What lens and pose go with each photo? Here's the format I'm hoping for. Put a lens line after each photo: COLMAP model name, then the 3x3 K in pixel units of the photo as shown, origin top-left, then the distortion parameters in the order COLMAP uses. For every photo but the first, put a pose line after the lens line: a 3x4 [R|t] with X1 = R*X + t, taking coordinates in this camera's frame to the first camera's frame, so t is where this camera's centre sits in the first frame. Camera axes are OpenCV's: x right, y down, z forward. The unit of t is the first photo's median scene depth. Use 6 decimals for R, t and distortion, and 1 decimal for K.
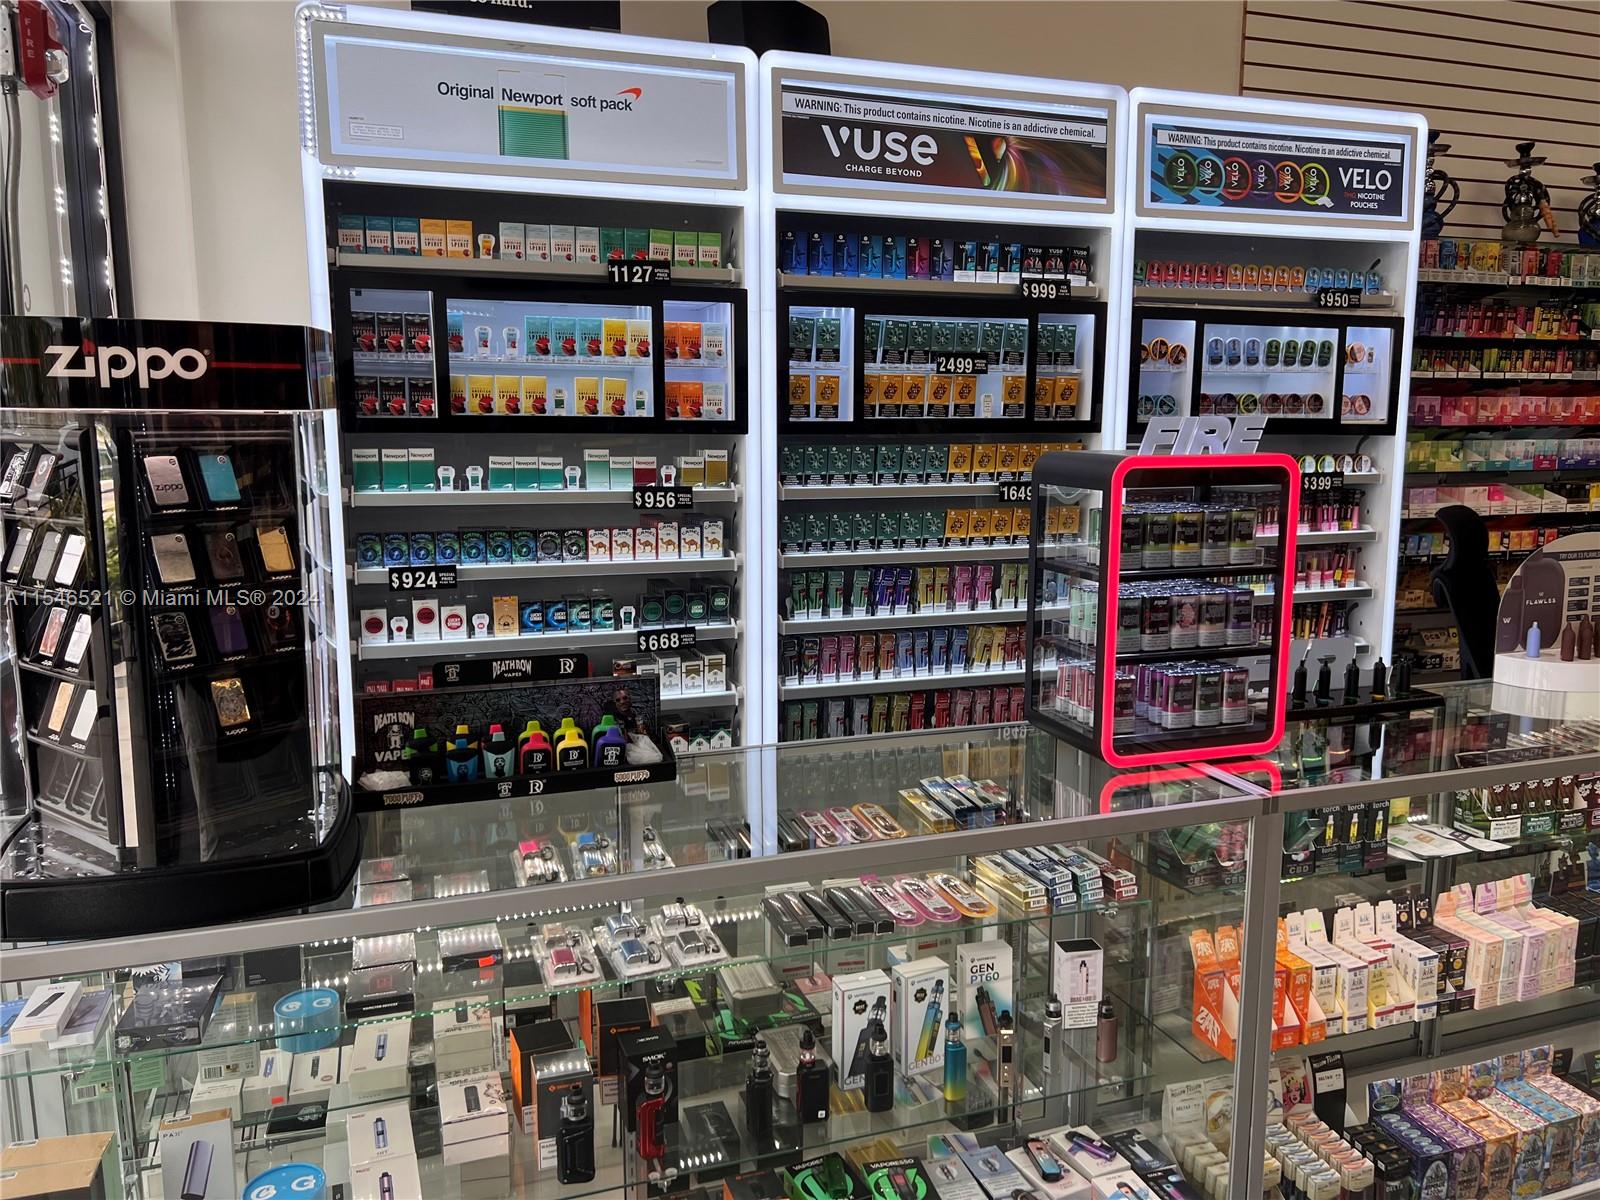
lens RADIAL K [[1197.7, 0, 821.7], [0, 1197.7, 586.7], [0, 0, 1]] dist [0.060214, -0.071191]
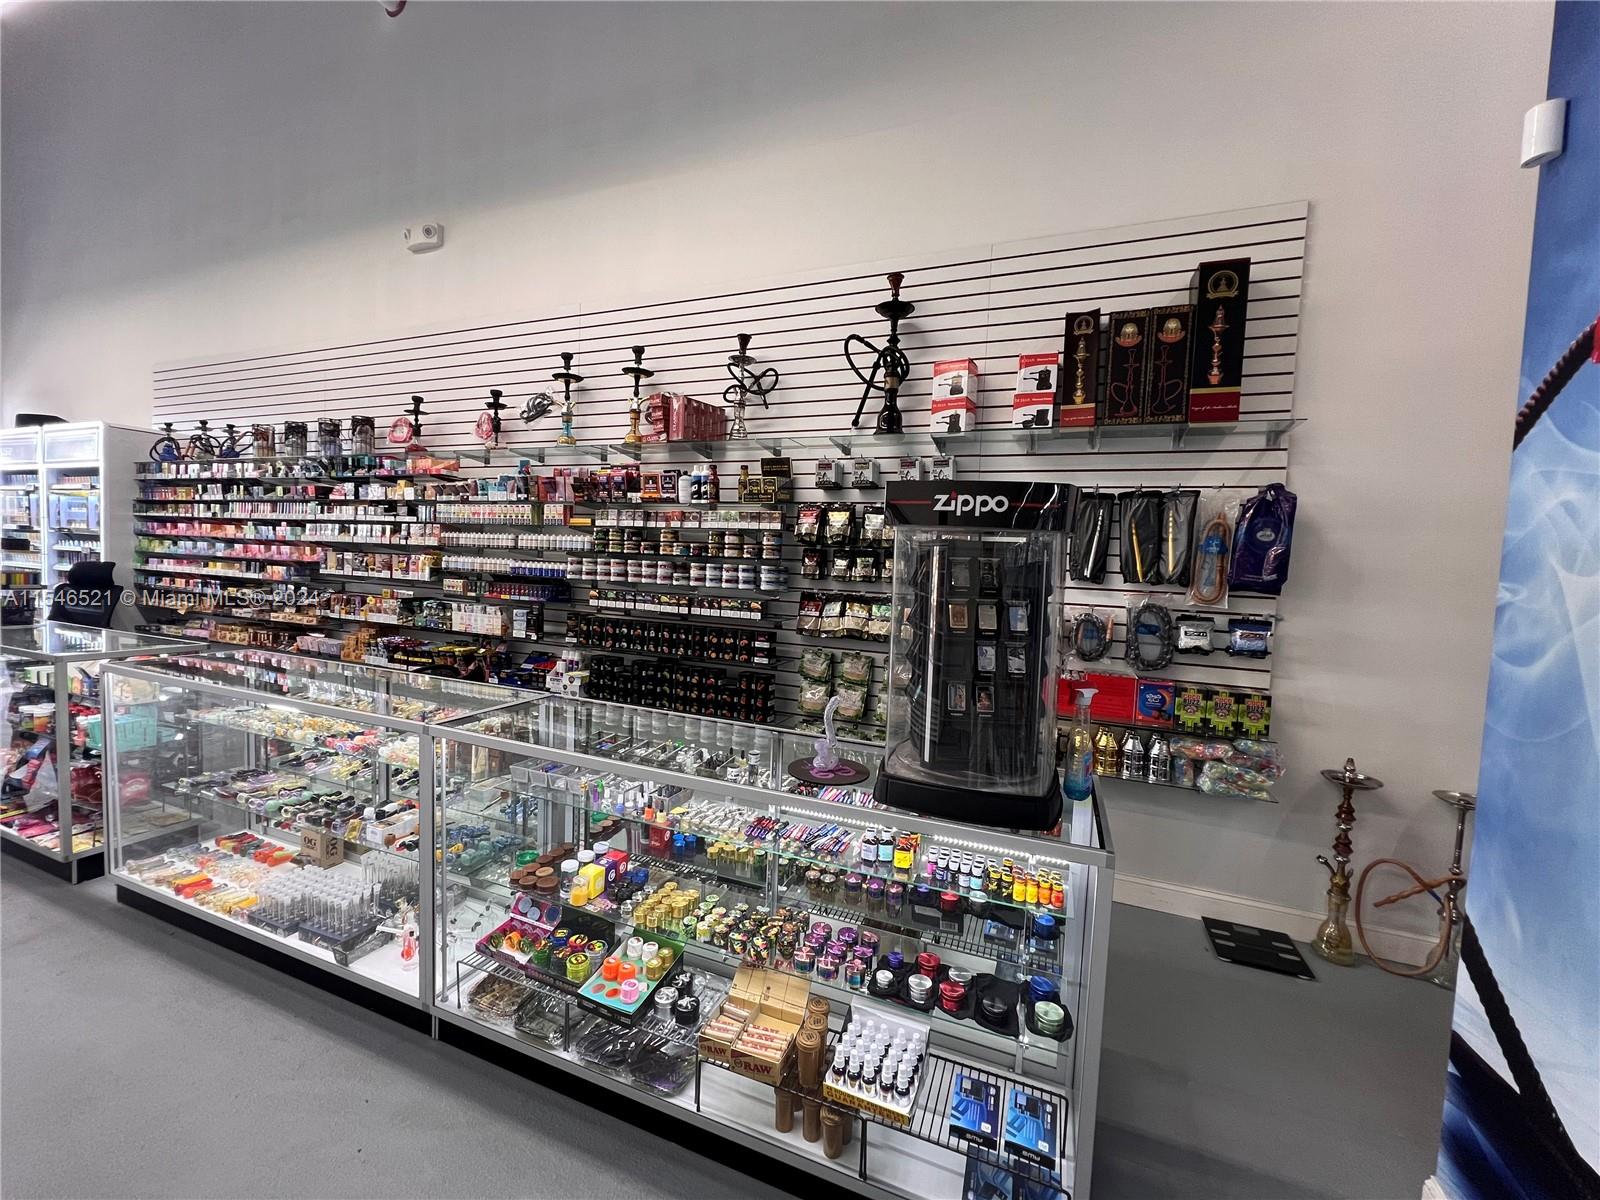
lens RADIAL K [[639.7, 0, 800.8], [0, 639.7, 593.6], [0, 0, 1]] dist [-0.002281, 0.000921]
pose [[0.749385, 0.064957, -0.658940, 3.173350], [-0.132456, 0.989767, -0.053068, -0.156518], [0.648750, 0.127049, 0.750321, 1.168878]]
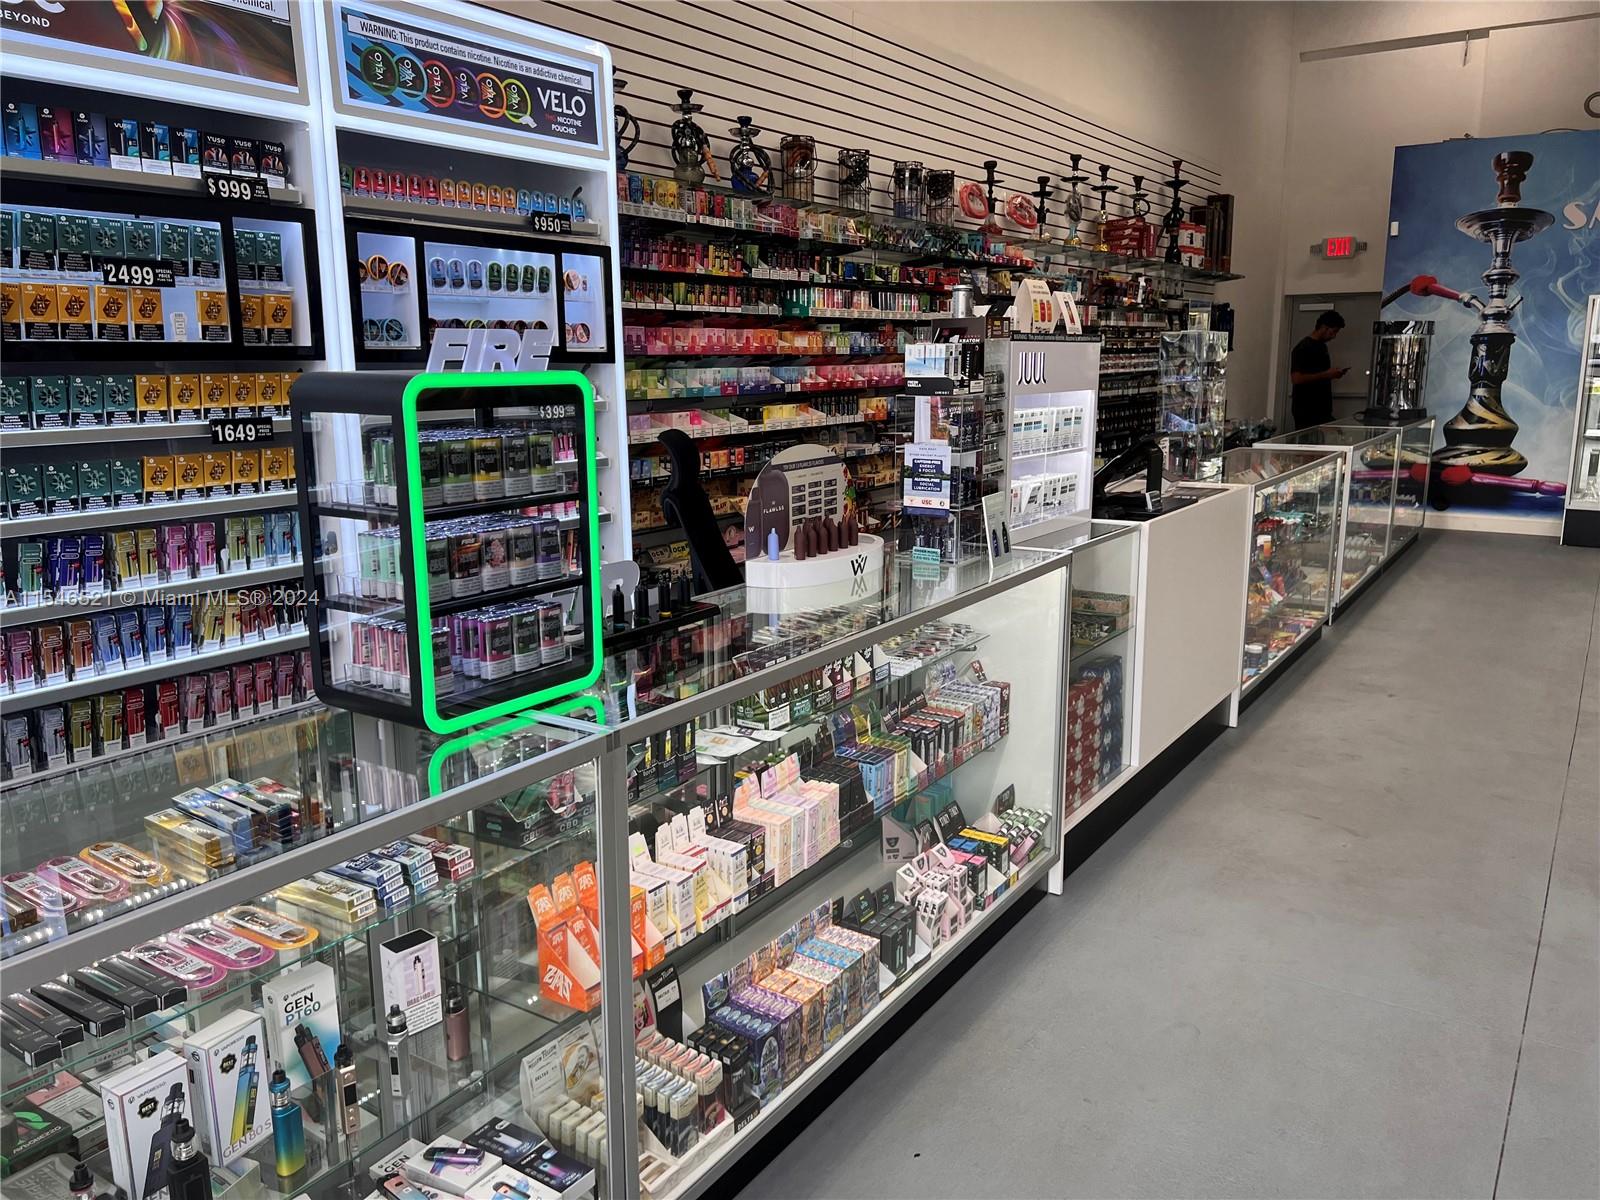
lens RADIAL K [[1197.7, 0, 799.4], [0, 1197.7, 591.5], [0, 0, 1]] dist [0.060214, -0.071191]
pose [[0.802888, -0.123619, 0.583172, -0.028290], [0.094193, 0.992281, 0.080660, 0.000892], [-0.588641, -0.009830, 0.808335, 0.089205]]
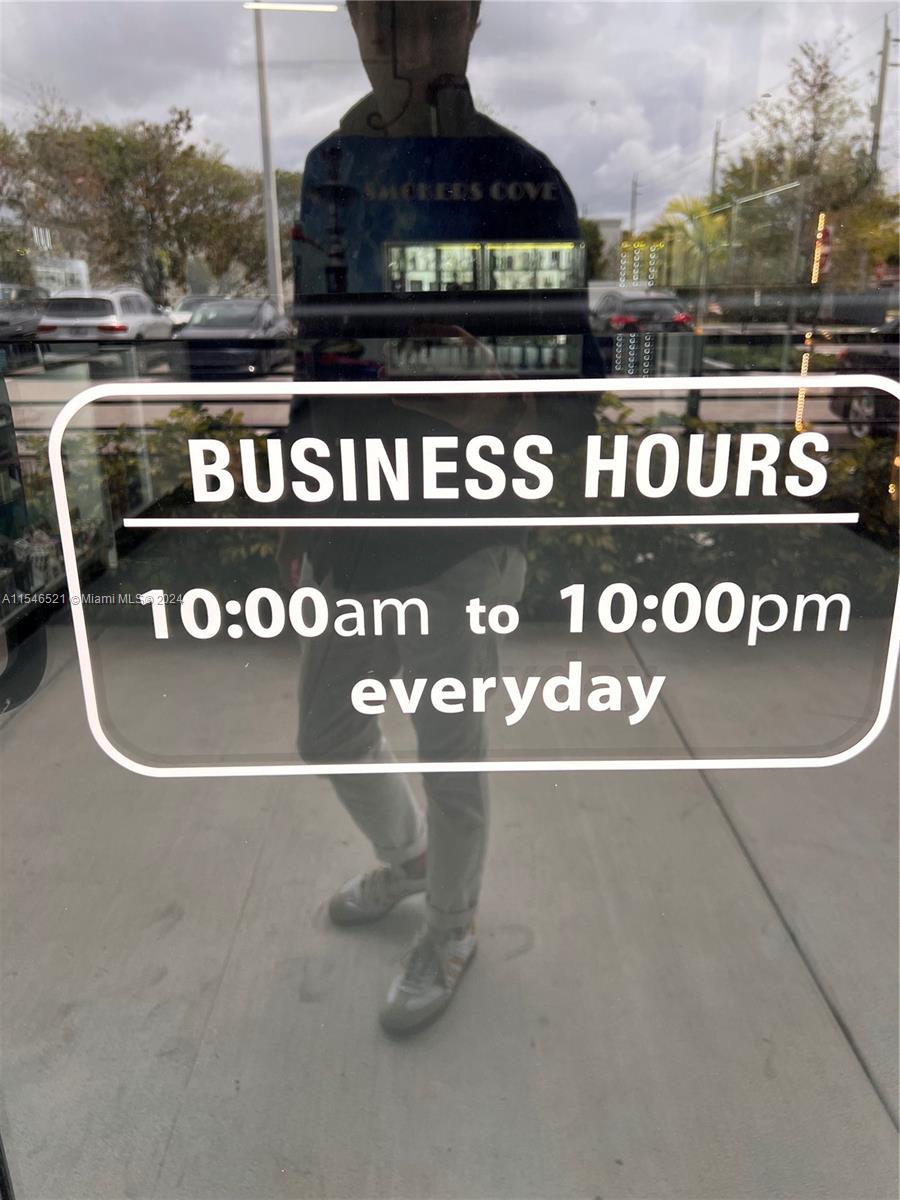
lens RADIAL K [[898.3, 0, 439.8], [0, 898.3, 602.9], [0, 0, 1]] dist [0.060214, -0.071191]
pose [[0.333815, -0.308211, 0.890827, -0.342010], [0.147768, 0.950462, 0.273471, 0.128065], [-0.930985, 0.040347, 0.362822, -0.147260]]
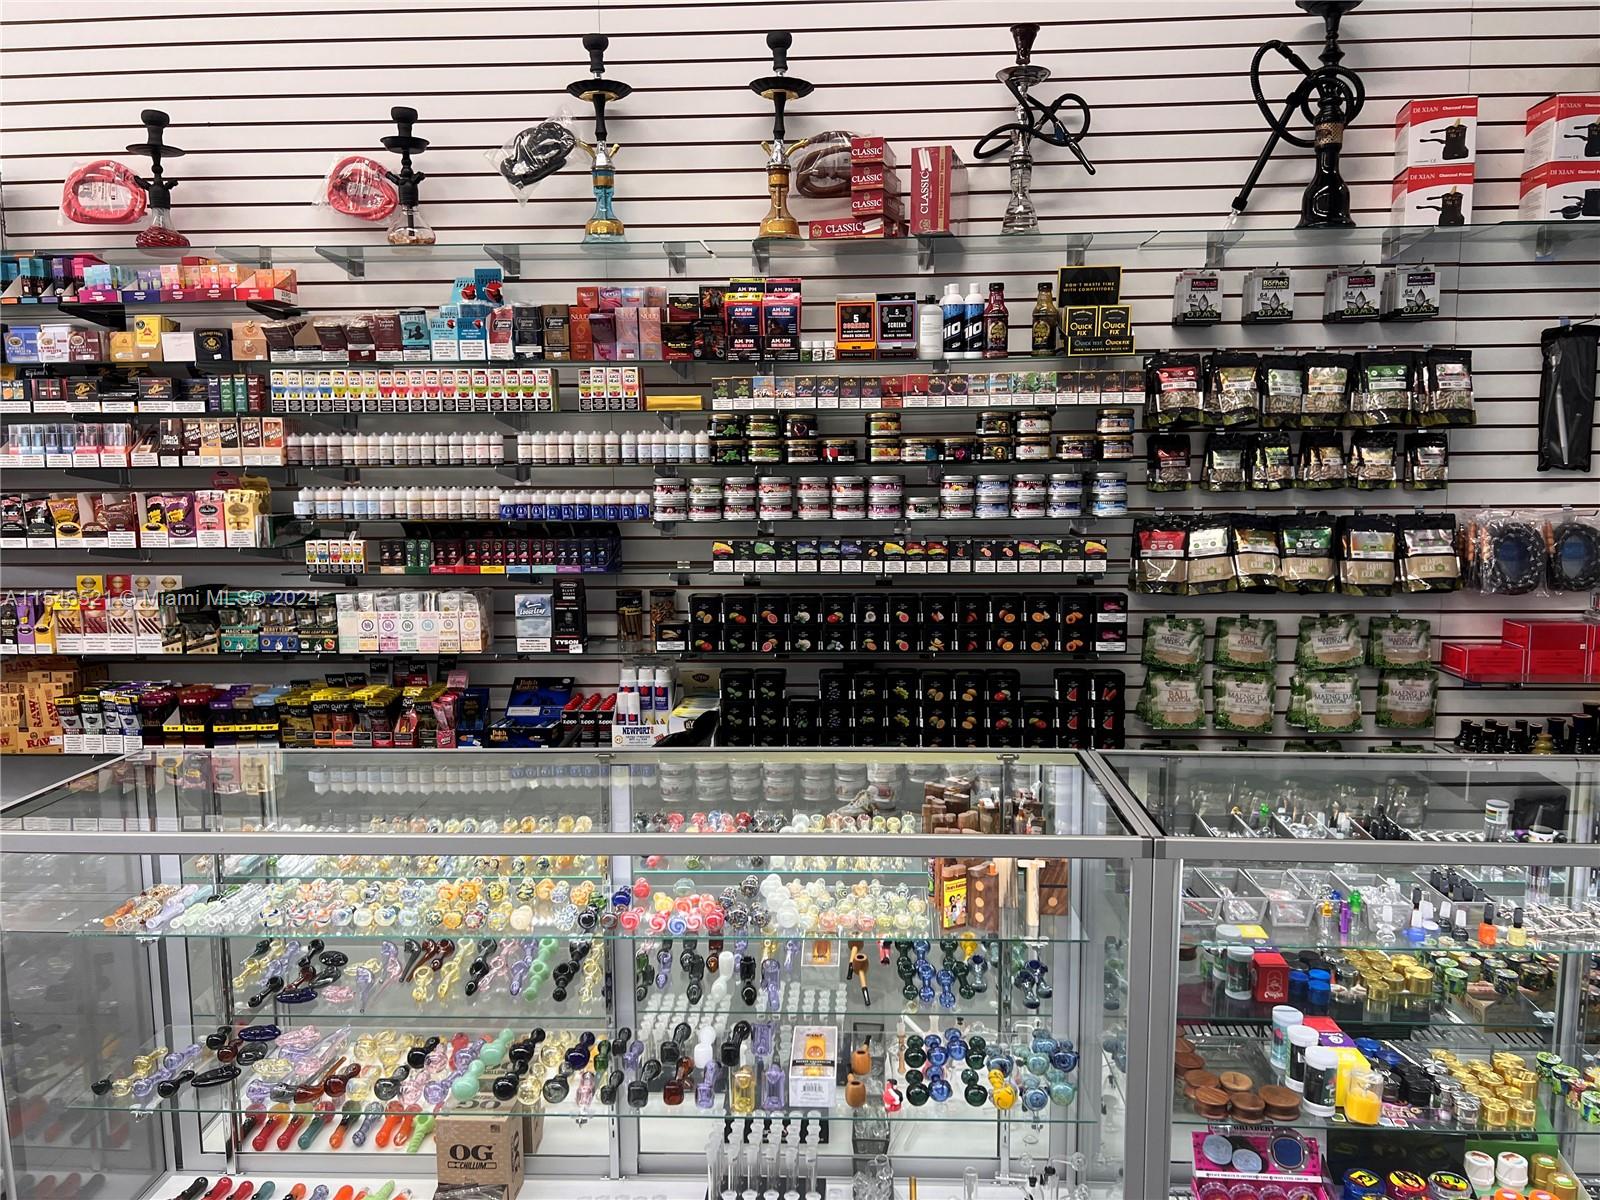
lens RADIAL K [[1197.7, 0, 792.6], [0, 1197.7, 596.6], [0, 0, 1]] dist [0.060214, -0.071191]
pose [[0.927262, 0.038831, -0.372395, 2.564506], [-0.043651, 0.999037, -0.004519, -0.121672], [0.371861, 0.020446, 0.928063, 0.810038]]
